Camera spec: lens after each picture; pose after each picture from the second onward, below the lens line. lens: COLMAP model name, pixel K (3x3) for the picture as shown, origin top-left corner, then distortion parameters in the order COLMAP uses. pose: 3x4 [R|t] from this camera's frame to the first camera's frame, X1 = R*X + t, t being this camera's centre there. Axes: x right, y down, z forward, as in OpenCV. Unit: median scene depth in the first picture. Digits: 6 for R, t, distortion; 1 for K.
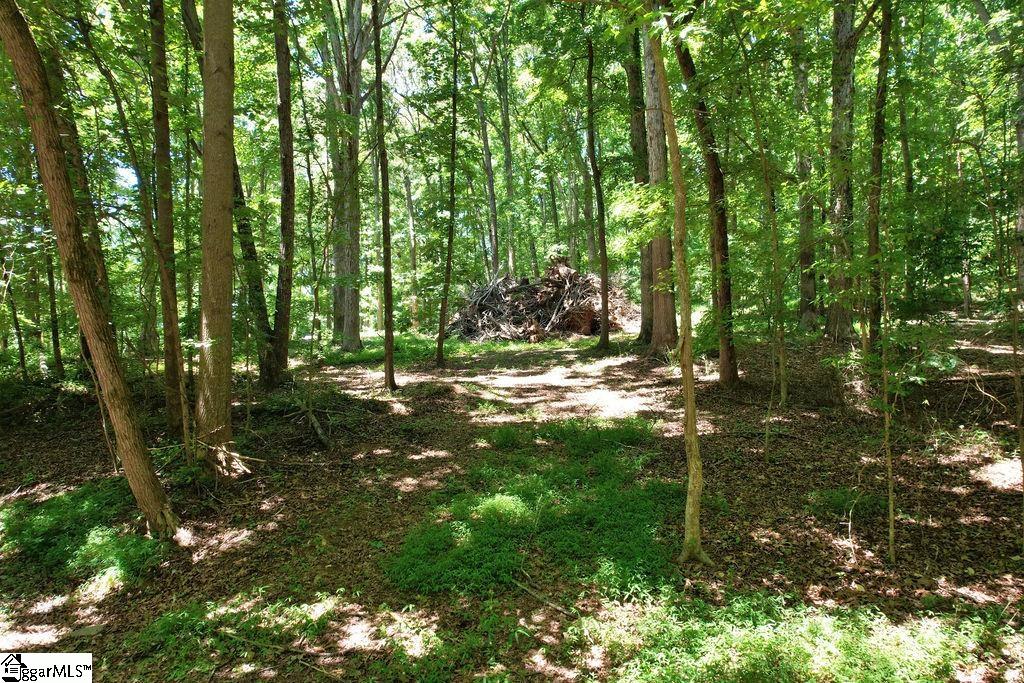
lens RADIAL K [[654.6, 0, 512.0], [0, 654.6, 341.5], [0, 0, 1]] dist [-0.077197, 0.075286]
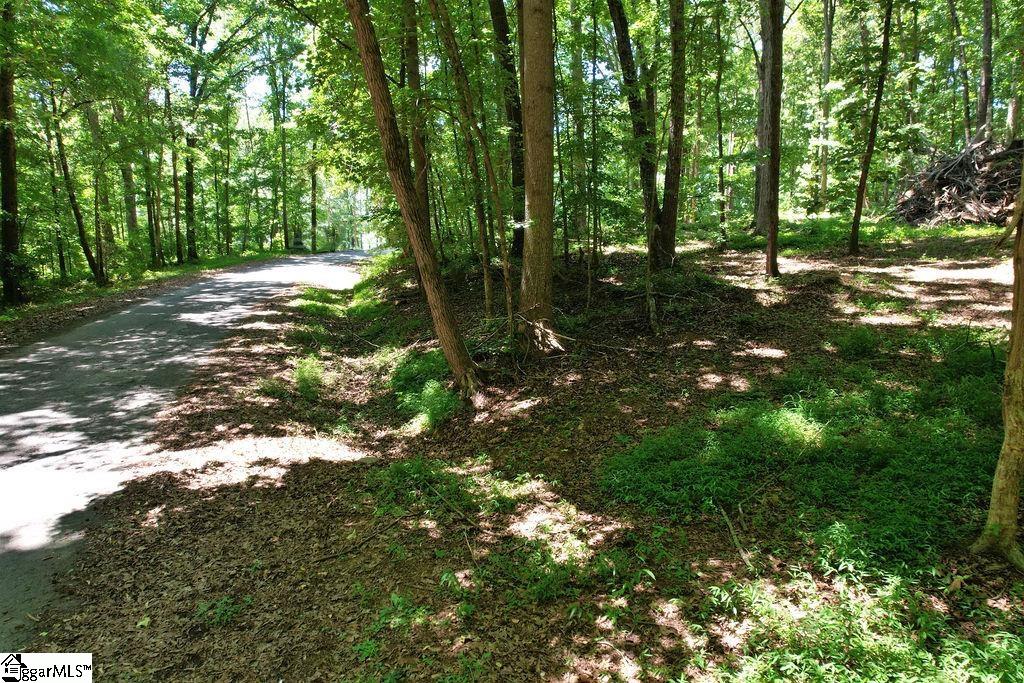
lens RADIAL K [[654.6, 0, 512.0], [0, 654.6, 341.5], [0, 0, 1]] dist [-0.077197, 0.075286]
pose [[0.788765, 0.108940, -0.604964, 0.144551], [0.000834, 0.983980, 0.178278, 0.001197], [0.614694, -0.141124, 0.776038, 0.113636]]
